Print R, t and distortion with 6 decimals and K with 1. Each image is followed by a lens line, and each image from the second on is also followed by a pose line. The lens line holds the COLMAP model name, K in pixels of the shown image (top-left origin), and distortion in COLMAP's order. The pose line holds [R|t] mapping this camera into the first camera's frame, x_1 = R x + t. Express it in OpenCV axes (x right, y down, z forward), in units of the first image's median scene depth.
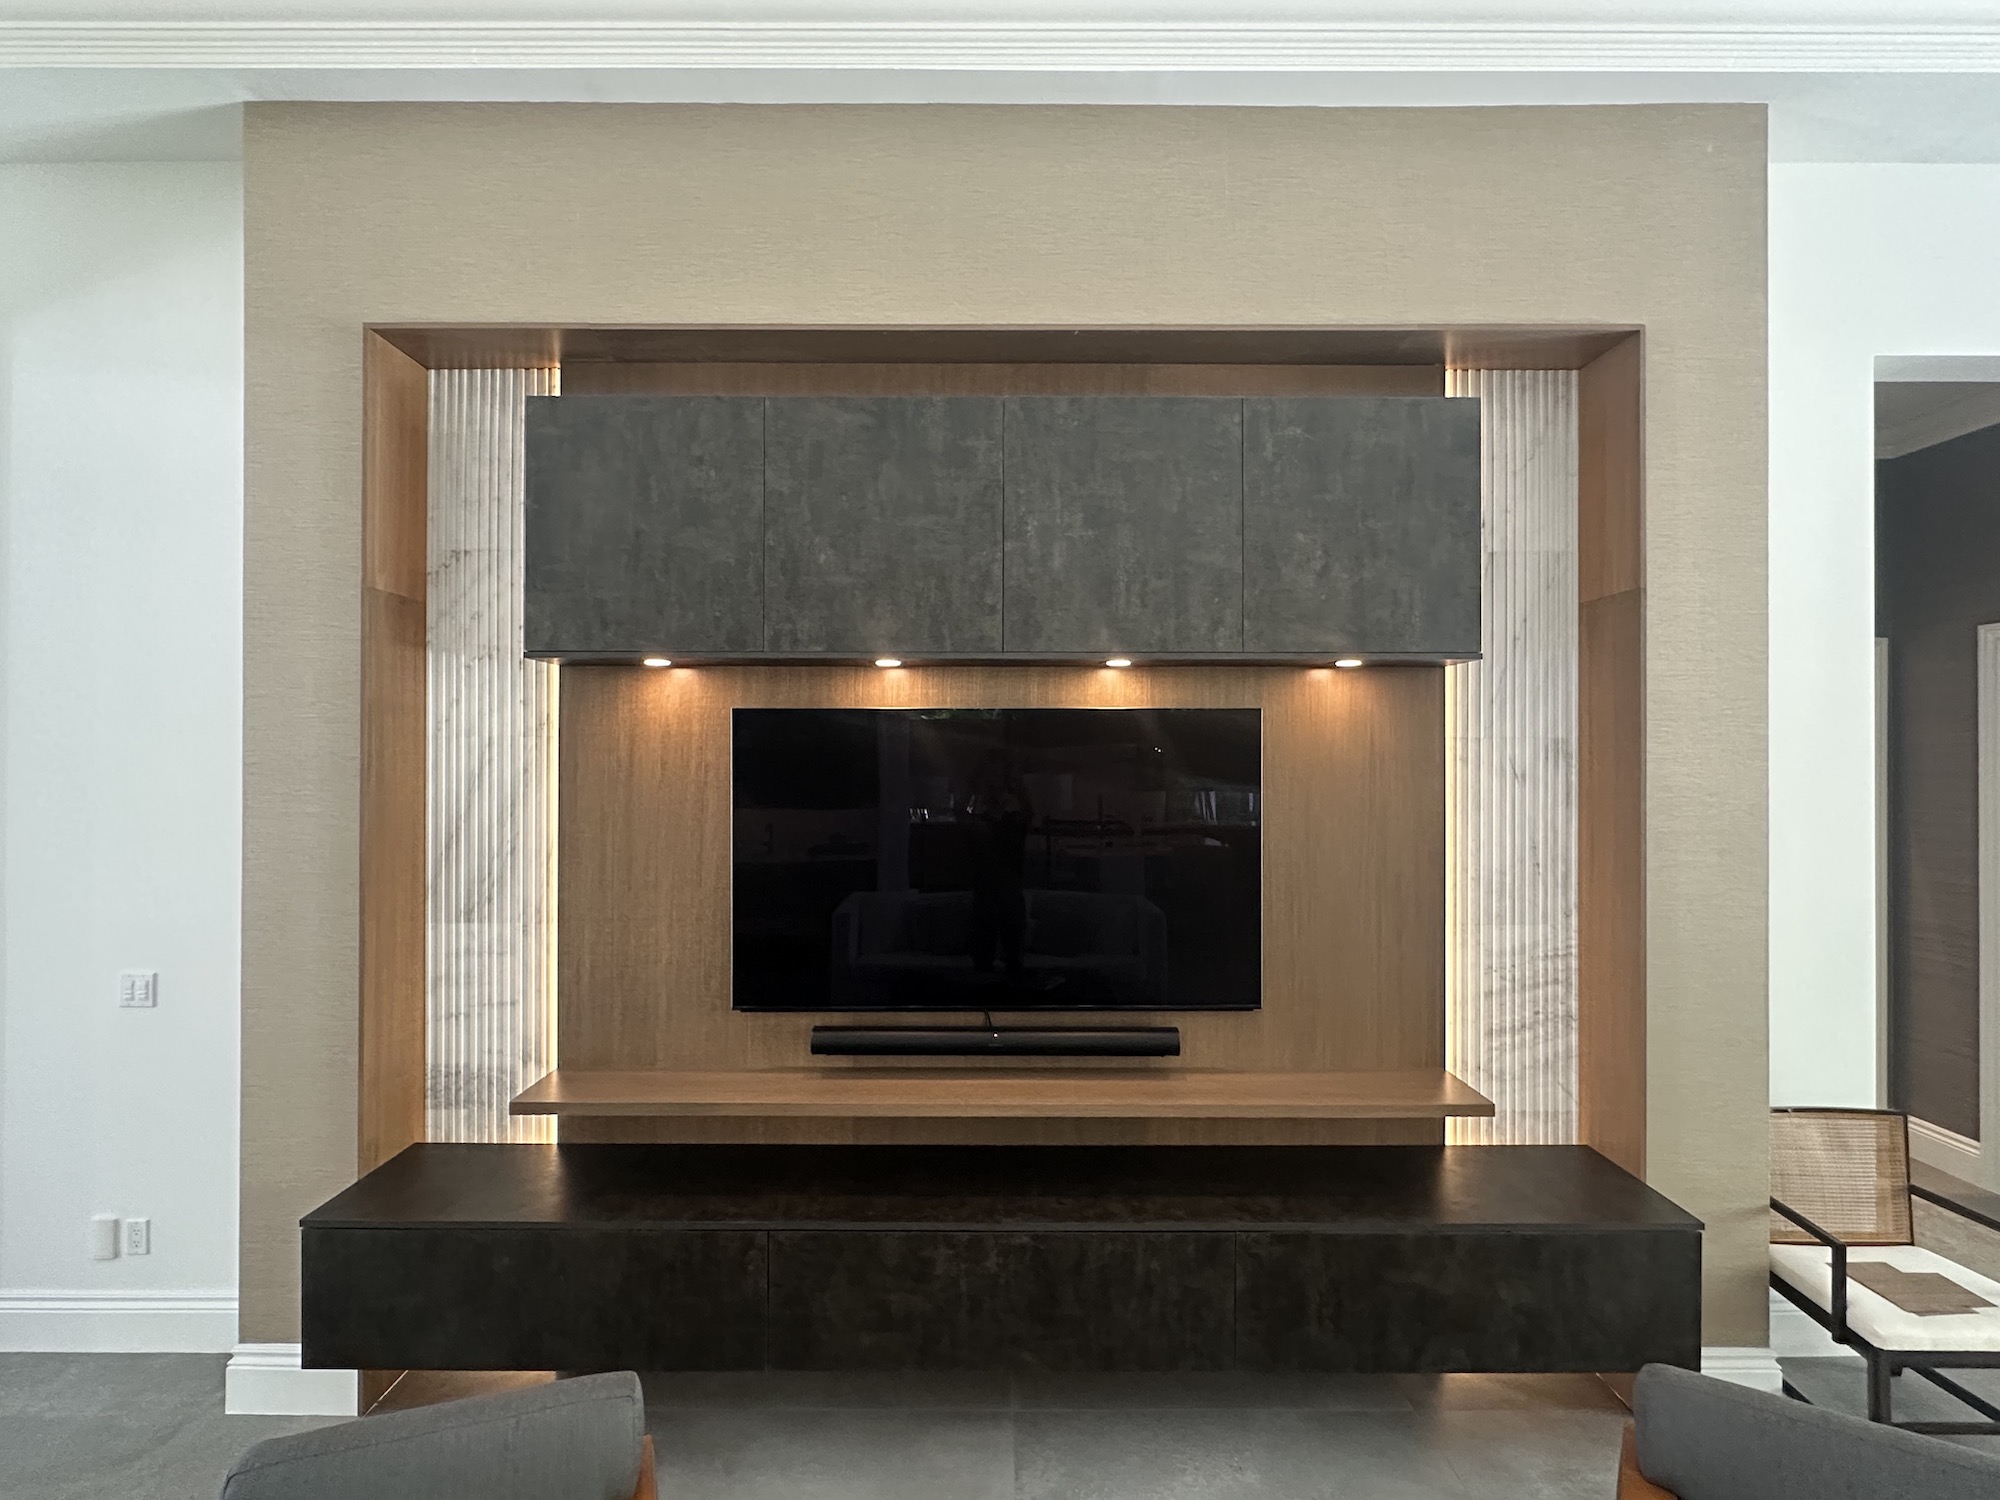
lens RADIAL K [[1012.6, 0, 1000.0], [0, 1012.6, 750.0], [0, 0, 1]] dist [0.000249, 0.000530]
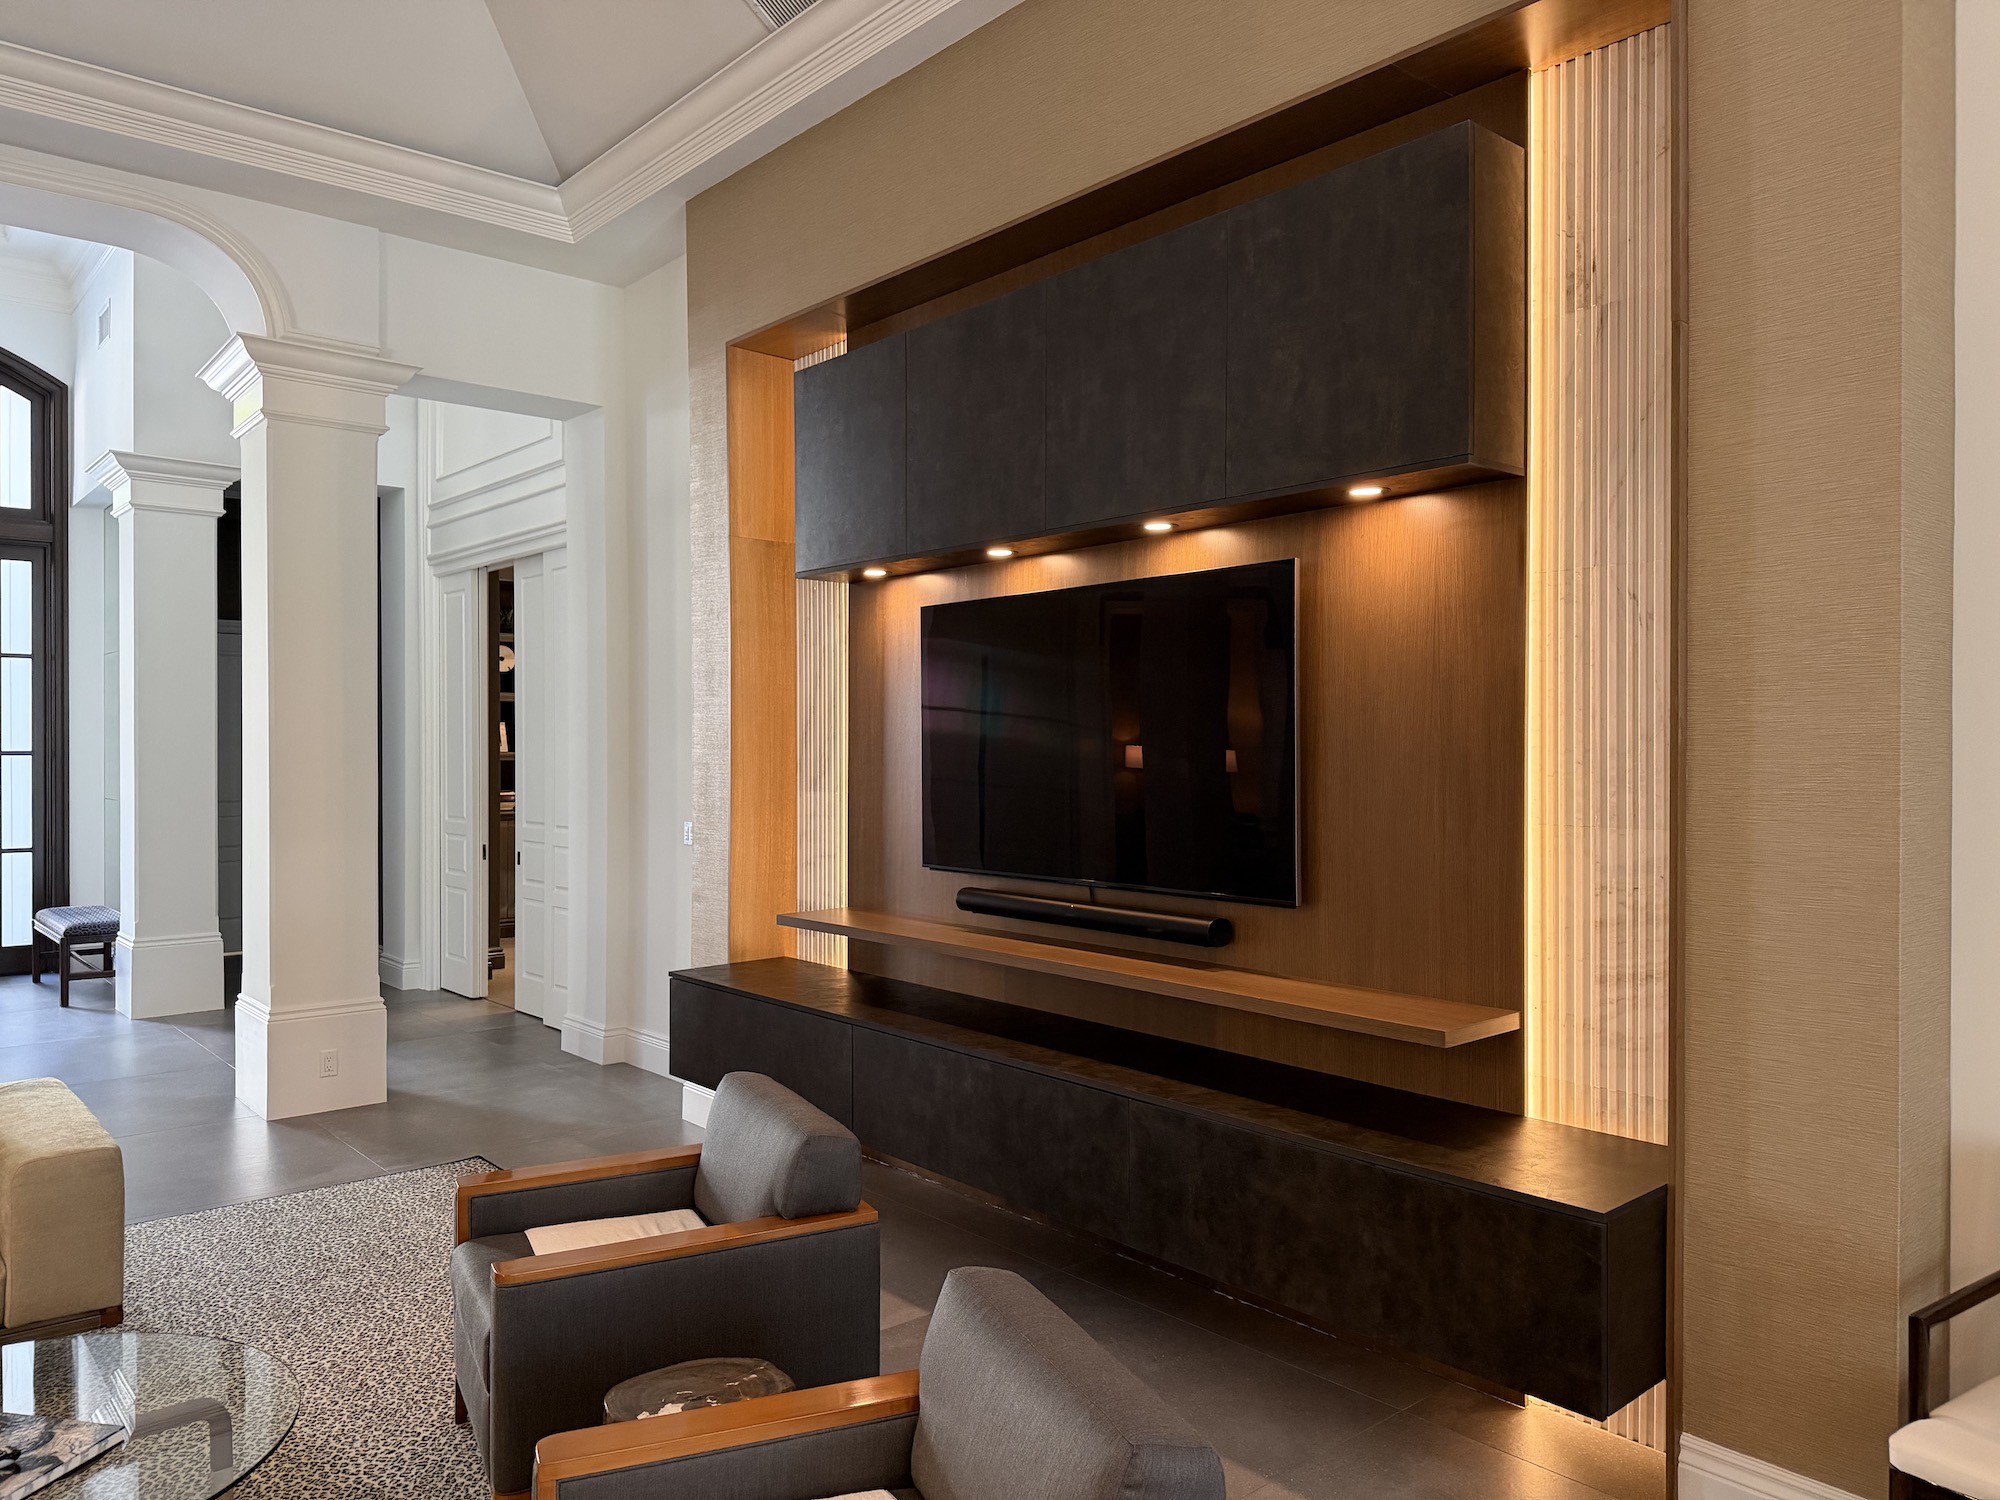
lens RADIAL K [[1404.5, 0, 1004.3], [0, 1404.5, 744.1], [0, 0, 1]] dist [0.098070, -0.130227]
pose [[0.652286, -0.001049, -0.757972, 0.983634], [0.004941, 0.999984, 0.002869, 0.109917], [0.757957, -0.005617, 0.652280, 0.023925]]
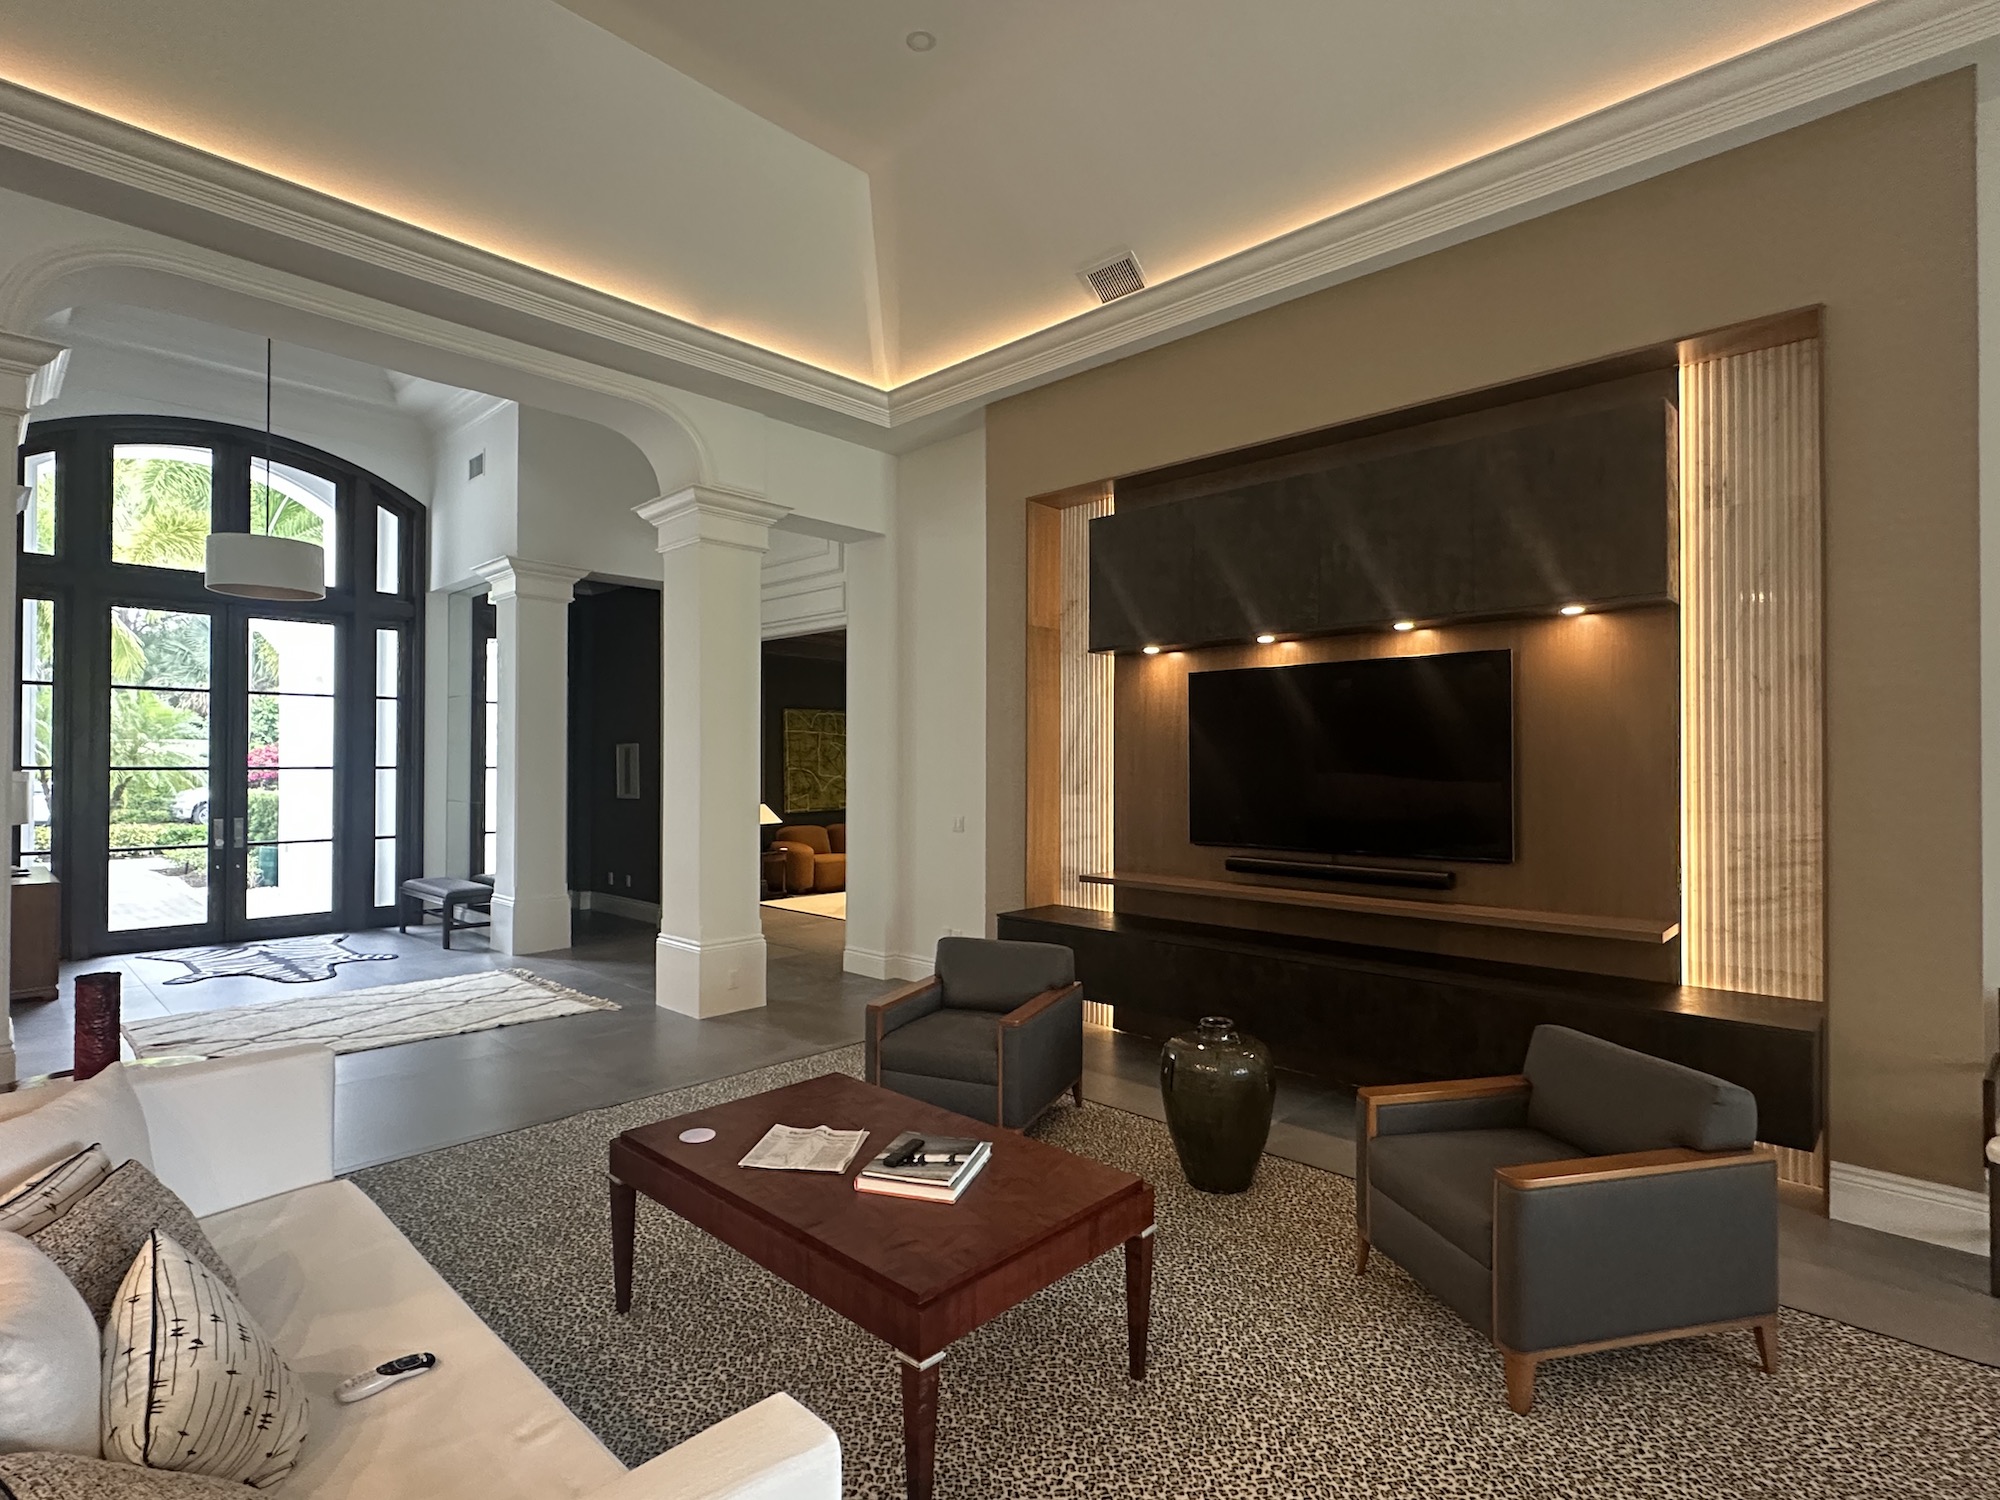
lens RADIAL K [[996.3, 0, 996.4], [0, 996.3, 757.3], [0, 0, 1]] dist [-0.001726, 0.000077]
pose [[0.726601, -0.005096, -0.687041, 0.670048], [-0.000682, 0.999967, -0.008138, 0.118474], [0.687060, 0.006381, 0.726573, -0.481734]]
